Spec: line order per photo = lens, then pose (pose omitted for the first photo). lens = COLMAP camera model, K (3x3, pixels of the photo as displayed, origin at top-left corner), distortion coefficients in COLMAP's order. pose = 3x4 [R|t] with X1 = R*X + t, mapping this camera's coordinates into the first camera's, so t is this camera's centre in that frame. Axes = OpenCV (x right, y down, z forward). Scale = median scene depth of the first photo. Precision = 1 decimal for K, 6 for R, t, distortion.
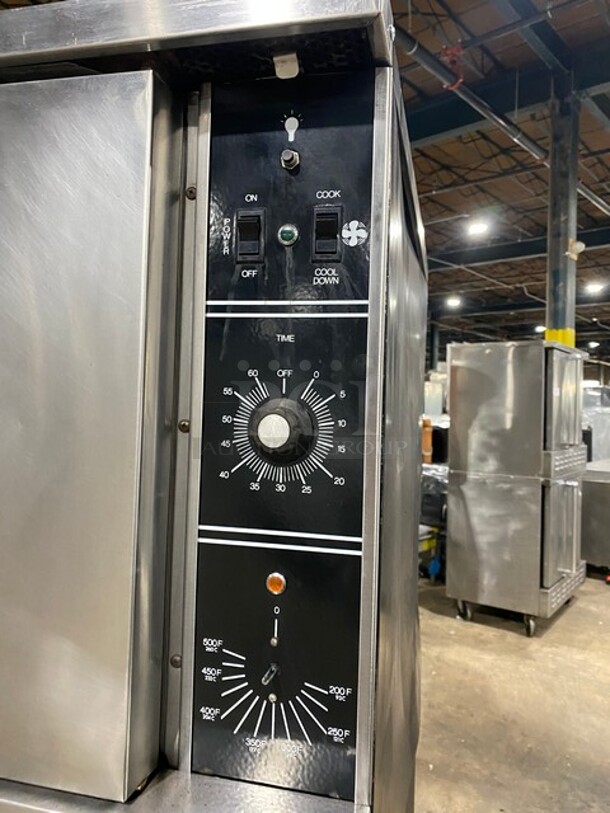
lens RADIAL K [[630.3, 0, 305.0], [0, 630.3, 406.5], [0, 0, 1]] dist [0.034940, -0.003074]
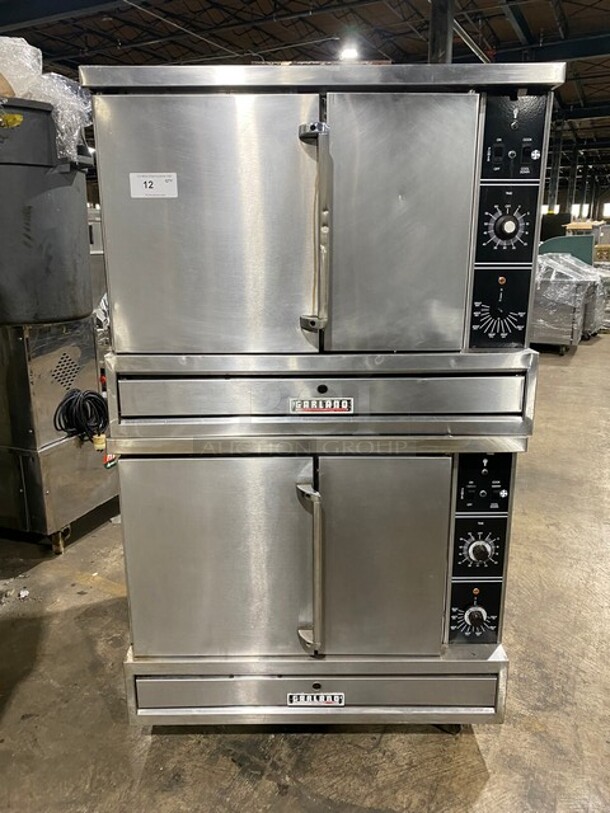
lens RADIAL K [[630.3, 0, 305.0], [0, 630.3, 406.5], [0, 0, 1]] dist [0.034940, -0.003074]
pose [[0.970470, -0.084002, 0.226121, -1.635599], [0.024502, 0.966886, 0.254031, 0.070339], [-0.239973, -0.240990, 0.940392, -1.689476]]
